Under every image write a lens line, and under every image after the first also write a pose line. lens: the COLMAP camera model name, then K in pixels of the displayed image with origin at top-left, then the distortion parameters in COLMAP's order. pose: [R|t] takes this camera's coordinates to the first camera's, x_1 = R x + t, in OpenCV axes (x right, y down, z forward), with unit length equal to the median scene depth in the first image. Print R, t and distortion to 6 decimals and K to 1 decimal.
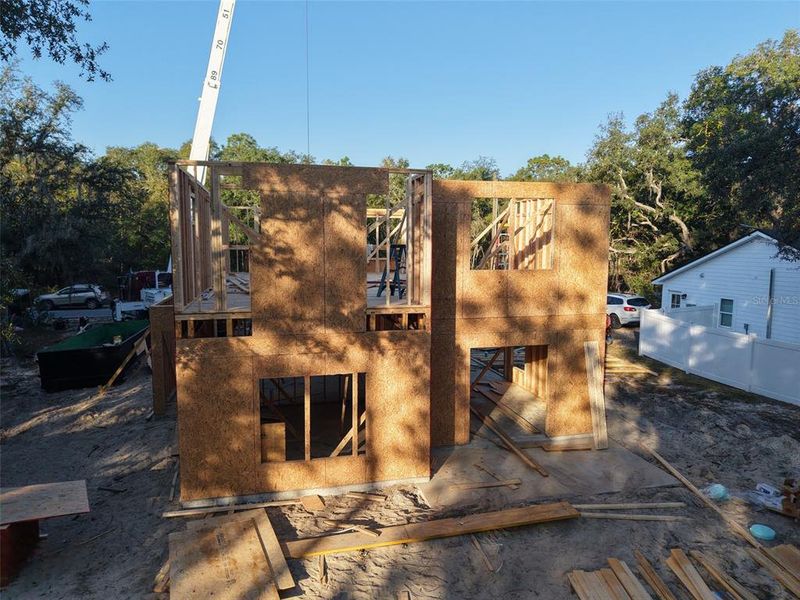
lens RADIAL K [[537.0, 0, 400.0], [0, 537.0, 300.0], [0, 0, 1]] dist [0.005299, -0.004885]
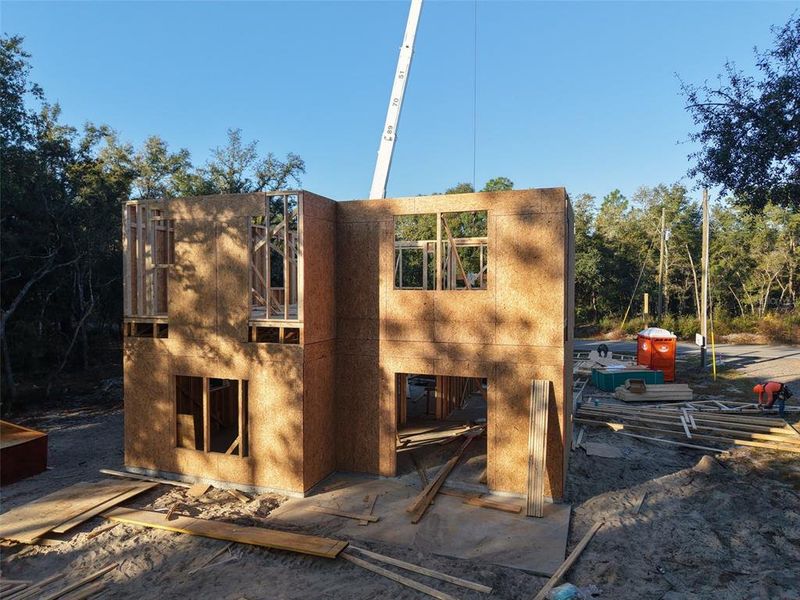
lens RADIAL K [[537.0, 0, 400.0], [0, 537.0, 300.0], [0, 0, 1]] dist [0.005299, -0.004885]
pose [[0.832148, 0.013173, -0.554398, 0.807853], [-0.056562, 0.996520, -0.061221, 0.024966], [0.551662, 0.082303, 0.829997, 0.260810]]
